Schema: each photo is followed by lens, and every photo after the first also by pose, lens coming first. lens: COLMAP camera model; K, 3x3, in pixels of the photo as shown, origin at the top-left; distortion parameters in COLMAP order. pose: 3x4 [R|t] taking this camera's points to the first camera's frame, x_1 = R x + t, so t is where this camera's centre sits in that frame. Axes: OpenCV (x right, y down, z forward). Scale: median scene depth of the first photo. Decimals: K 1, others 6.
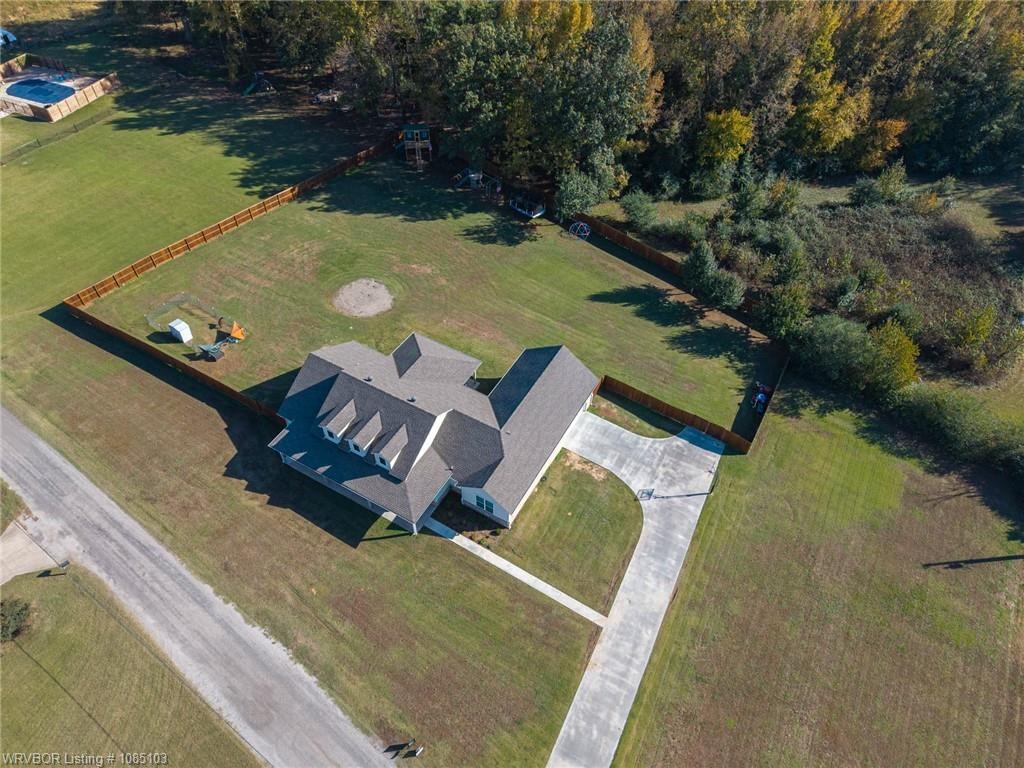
lens RADIAL K [[678.6, 0, 520.9], [0, 678.6, 384.6], [0, 0, 1]] dist [0.033876, -0.028167]
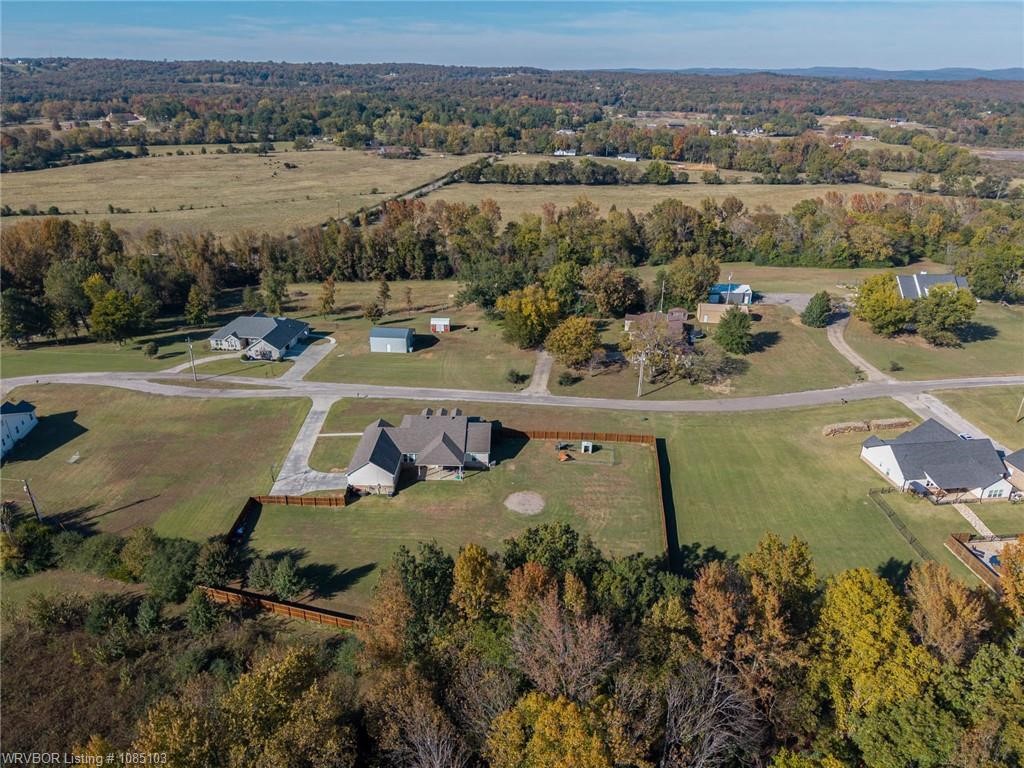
lens RADIAL K [[678.6, 0, 520.9], [0, 678.6, 384.6], [0, 0, 1]] dist [0.033876, -0.028167]
pose [[-0.876373, 0.178100, -0.447494, 0.325931], [-0.374607, 0.331924, 0.865734, -1.266164], [0.302721, 0.926341, -0.224172, 0.937303]]
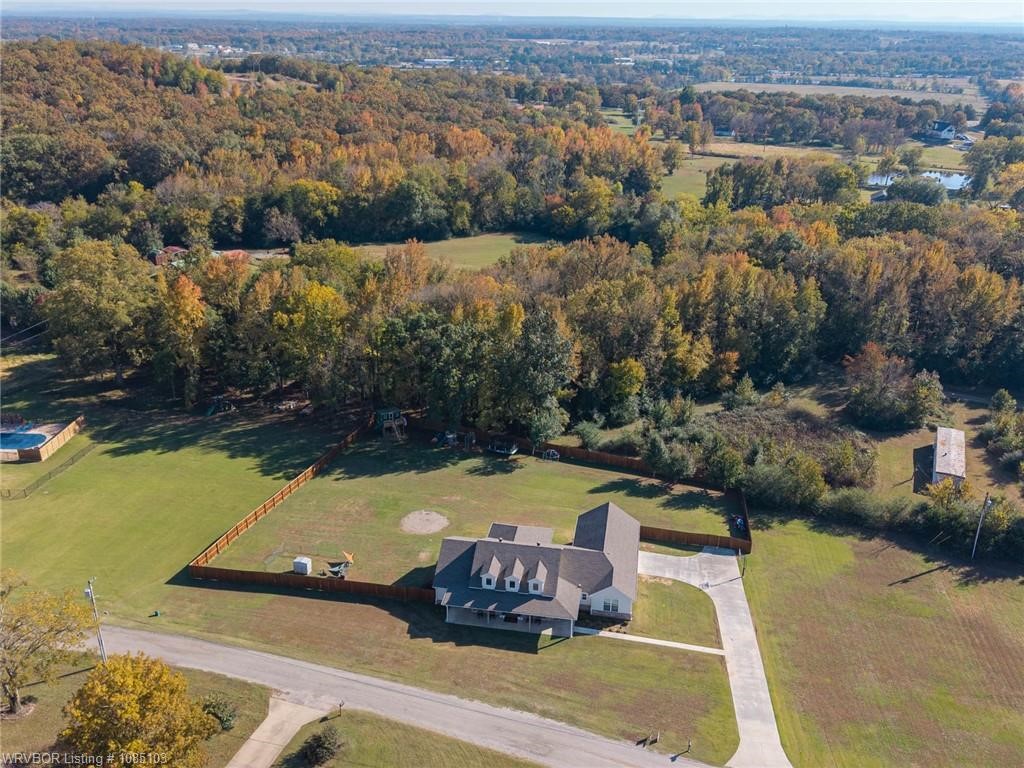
lens RADIAL K [[844.4, 0, 512.0], [0, 844.4, 384.0], [0, 0, 1]] dist [0.053988, -0.010916]
pose [[0.943186, -0.144657, 0.299122, -0.435080], [0.259276, 0.883417, -0.390321, 0.250289], [-0.207787, 0.445700, 0.870733, -0.417330]]
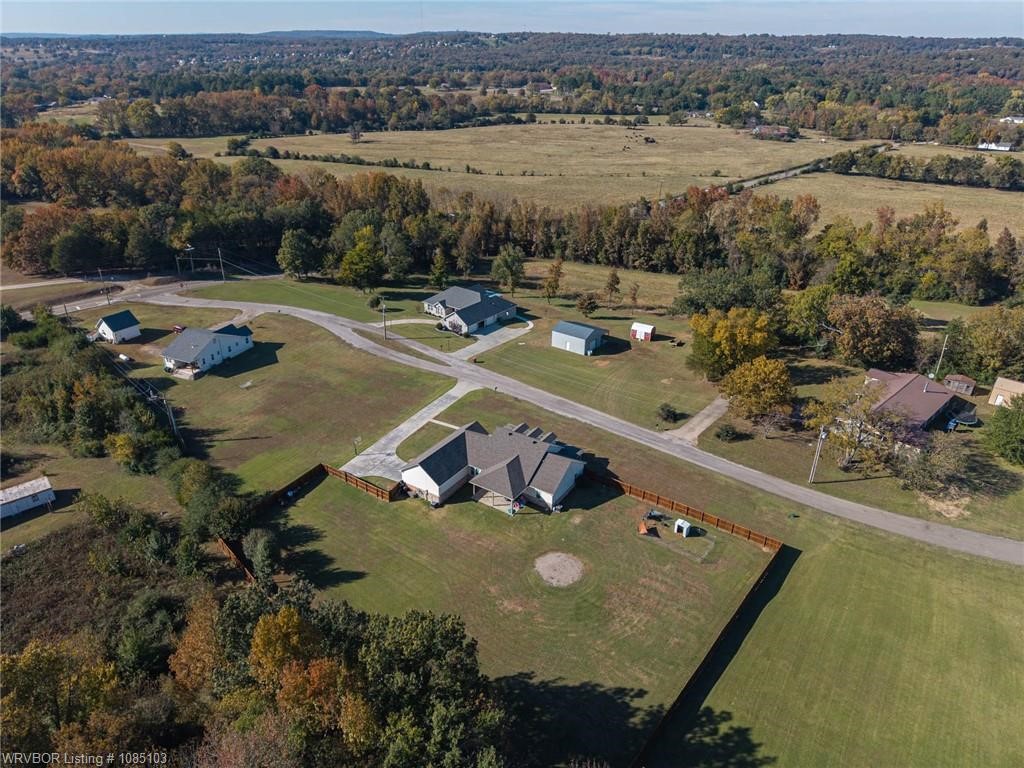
lens RADIAL K [[712.8, 0, 526.5], [0, 712.8, 366.4], [0, 0, 1]] dist [0.009276, -0.004387]
pose [[-0.997659, -0.049812, 0.046858, -0.188028], [0.030096, 0.295467, 0.954879, -1.222960], [-0.061409, 0.954053, -0.293277, 0.888967]]
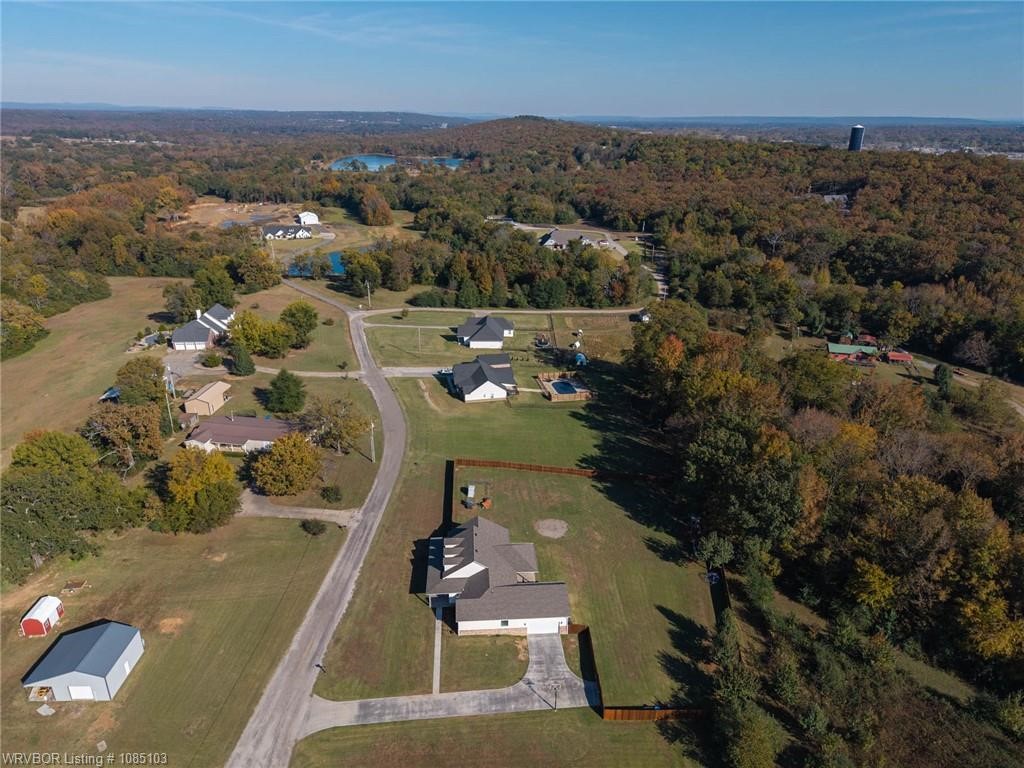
lens RADIAL K [[678.6, 0, 520.9], [0, 678.6, 384.6], [0, 0, 1]] dist [0.033876, -0.028167]
pose [[0.568150, 0.288780, -0.770592, 0.789246], [-0.624381, 0.761248, -0.175072, -0.047996], [0.536054, 0.580610, 0.612812, -0.239384]]
